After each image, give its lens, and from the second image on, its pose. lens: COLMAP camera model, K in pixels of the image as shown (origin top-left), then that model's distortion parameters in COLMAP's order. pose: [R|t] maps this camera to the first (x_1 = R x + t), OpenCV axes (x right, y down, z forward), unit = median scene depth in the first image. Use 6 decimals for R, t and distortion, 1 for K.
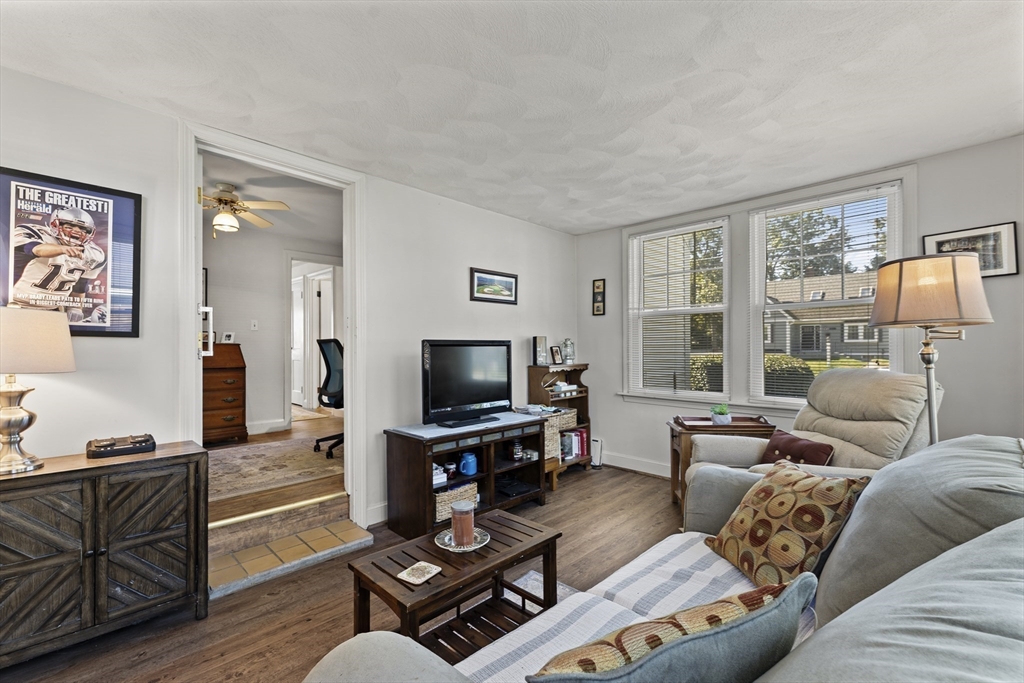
lens RADIAL K [[443.9, 0, 508.7], [0, 443.9, 349.2], [0, 0, 1]] dist [-0.000025, 0.000010]
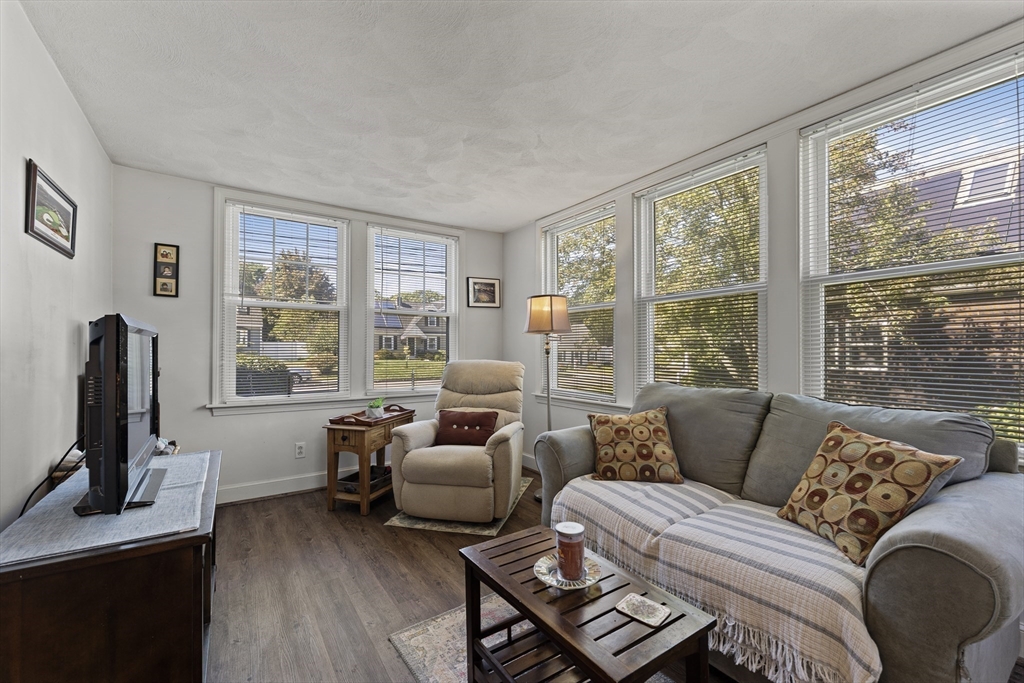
lens RADIAL K [[417.7, 0, 517.4], [0, 417.7, 348.4], [0, 0, 1]] dist [0.000522, -0.000061]
pose [[0.190328, 0.007292, 0.981694, -0.395486], [0.002178, 0.999967, -0.007850, 0.011454], [-0.981718, 0.003632, 0.190305, 0.425247]]
